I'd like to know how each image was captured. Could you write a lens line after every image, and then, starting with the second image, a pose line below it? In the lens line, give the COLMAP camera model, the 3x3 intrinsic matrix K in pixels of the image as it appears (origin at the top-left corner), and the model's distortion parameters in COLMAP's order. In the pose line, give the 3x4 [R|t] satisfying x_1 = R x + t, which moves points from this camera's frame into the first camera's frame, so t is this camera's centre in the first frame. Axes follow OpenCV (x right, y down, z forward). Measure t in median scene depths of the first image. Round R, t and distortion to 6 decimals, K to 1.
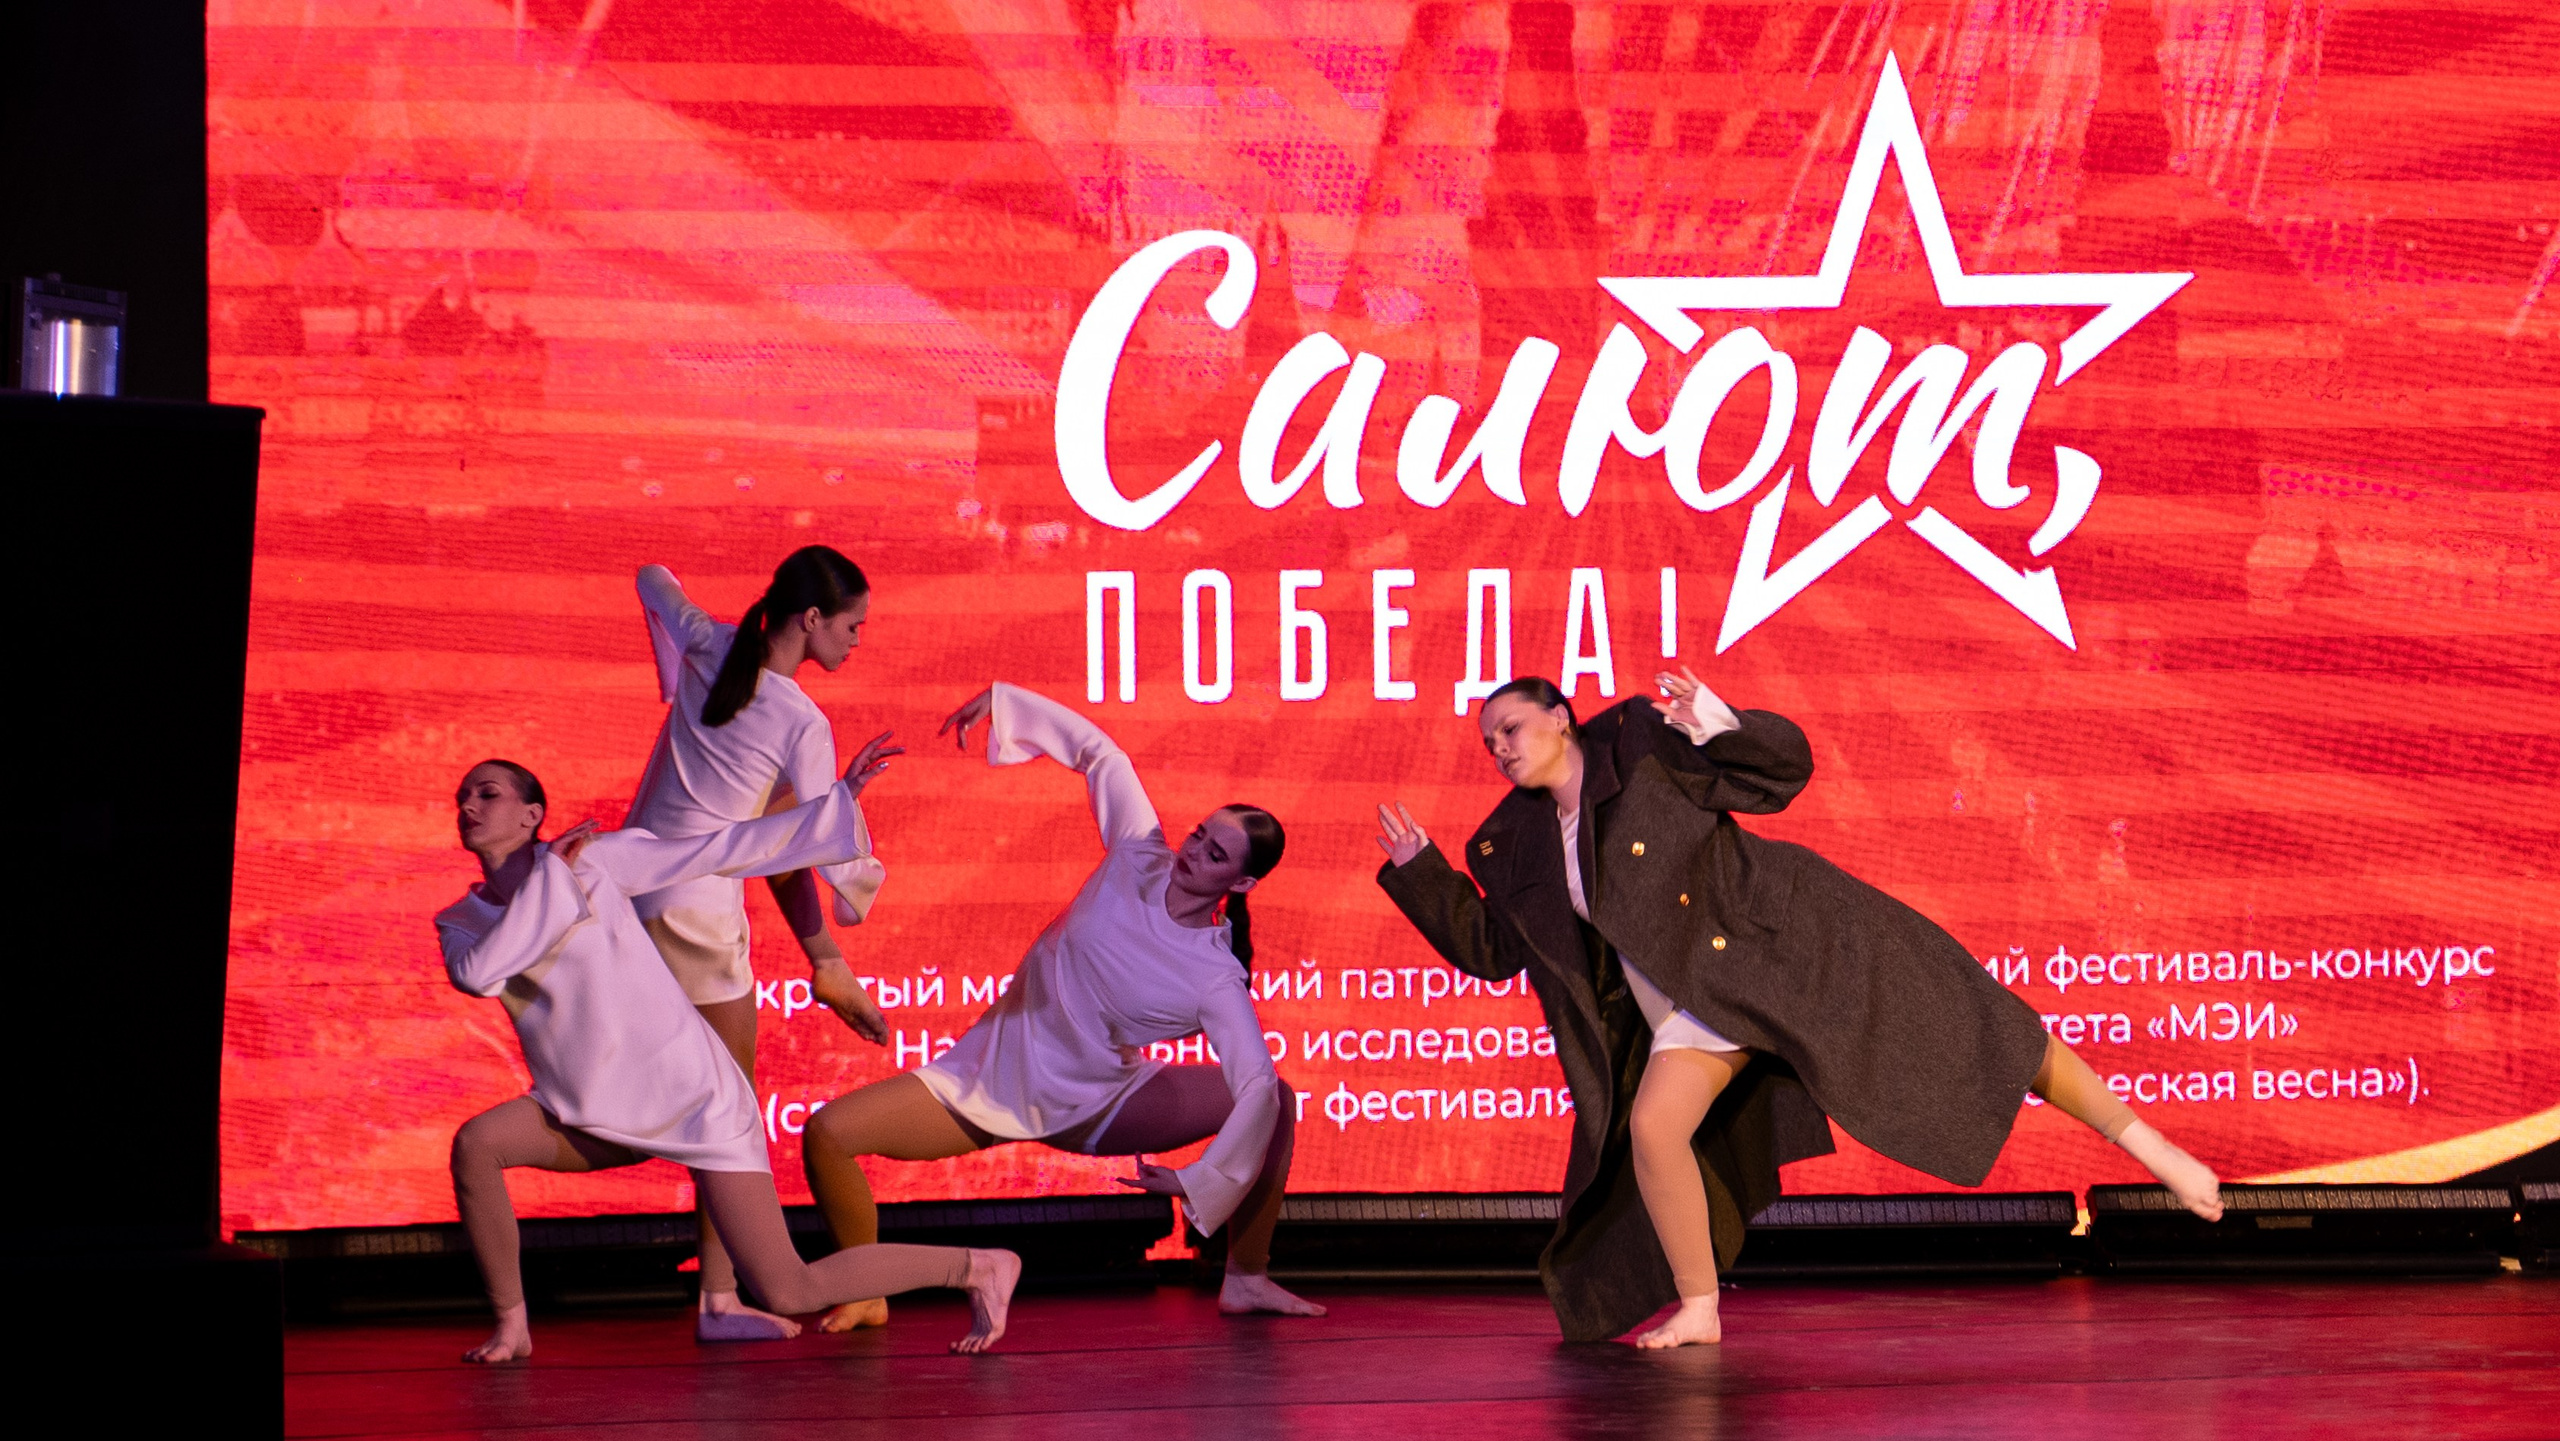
lens RADIAL K [[8423.8, 0, 1315.9], [0, 8423.8, 979.9], [0, 0, 1]] dist [-0.152432, 0.000000]
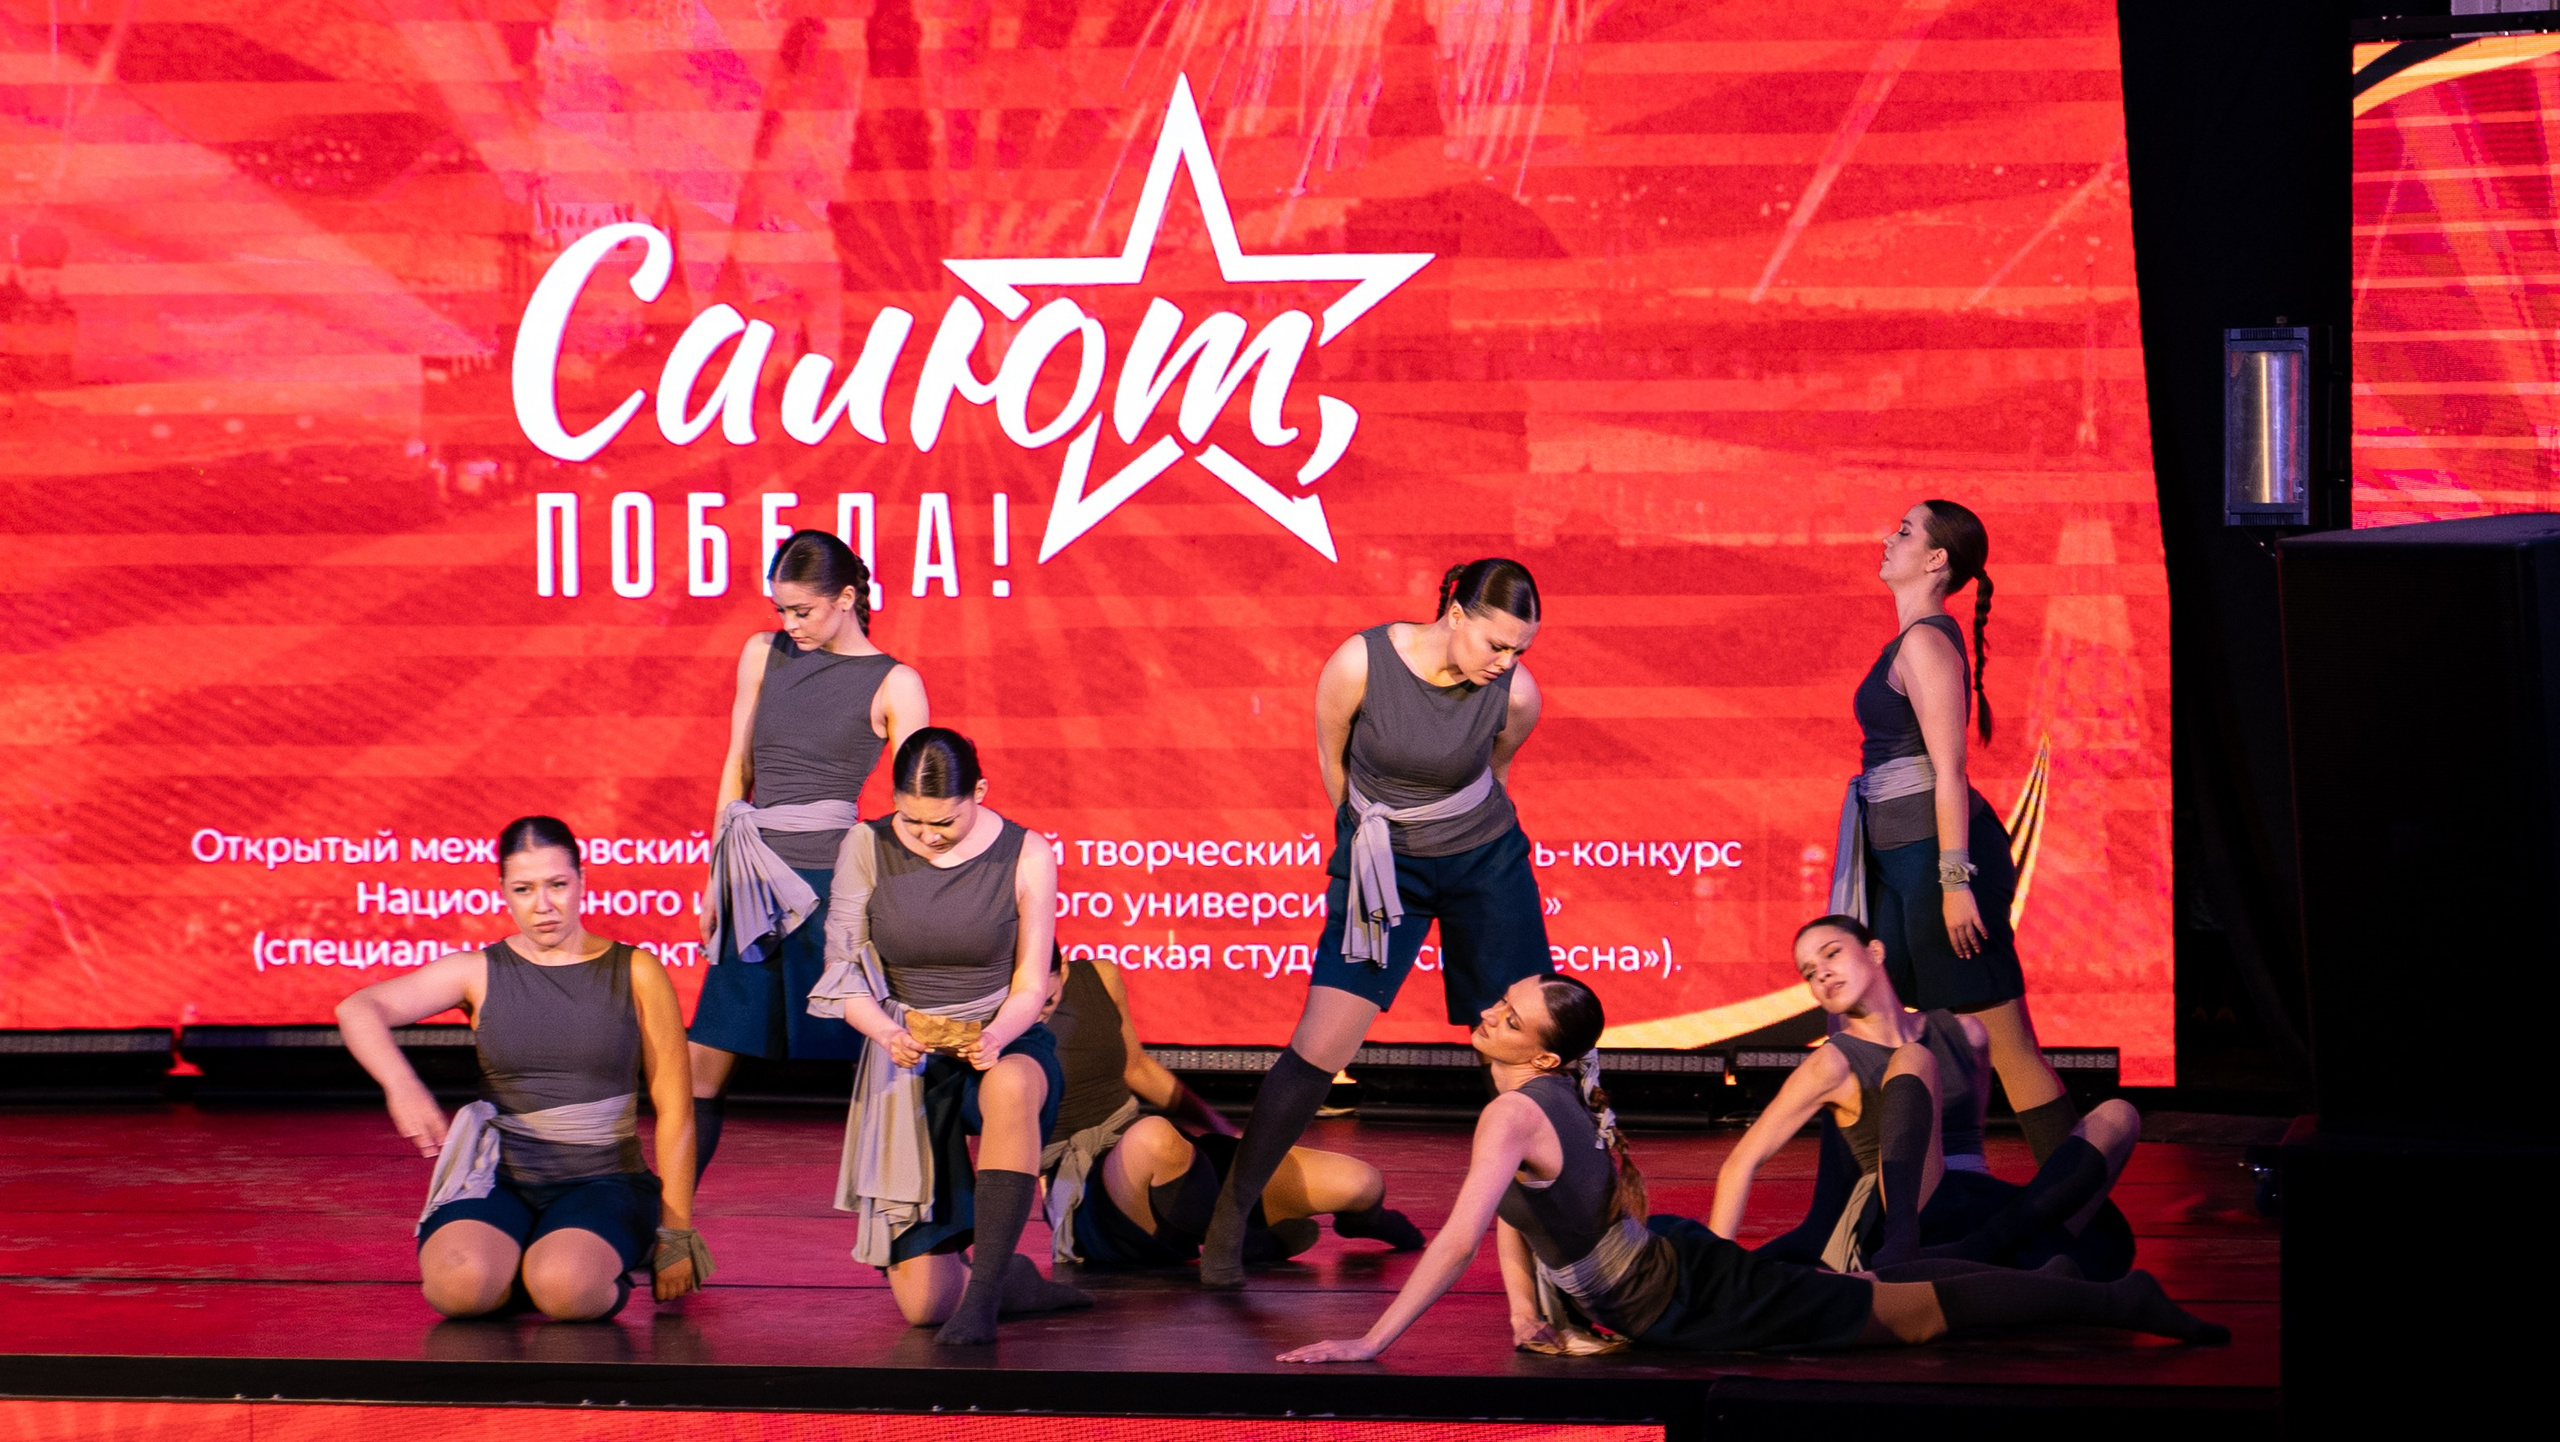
lens RADIAL K [[8941.9, 0, 1320.1], [0, 8941.9, 660.0], [0, 0, 1]] dist [-1.150297, 0.000000]
pose [[0.997141, 0.003267, 0.075490, -0.007653], [-0.000708, 0.999425, -0.033897, 0.015867], [-0.075558, 0.033747, 0.996570, -0.248209]]
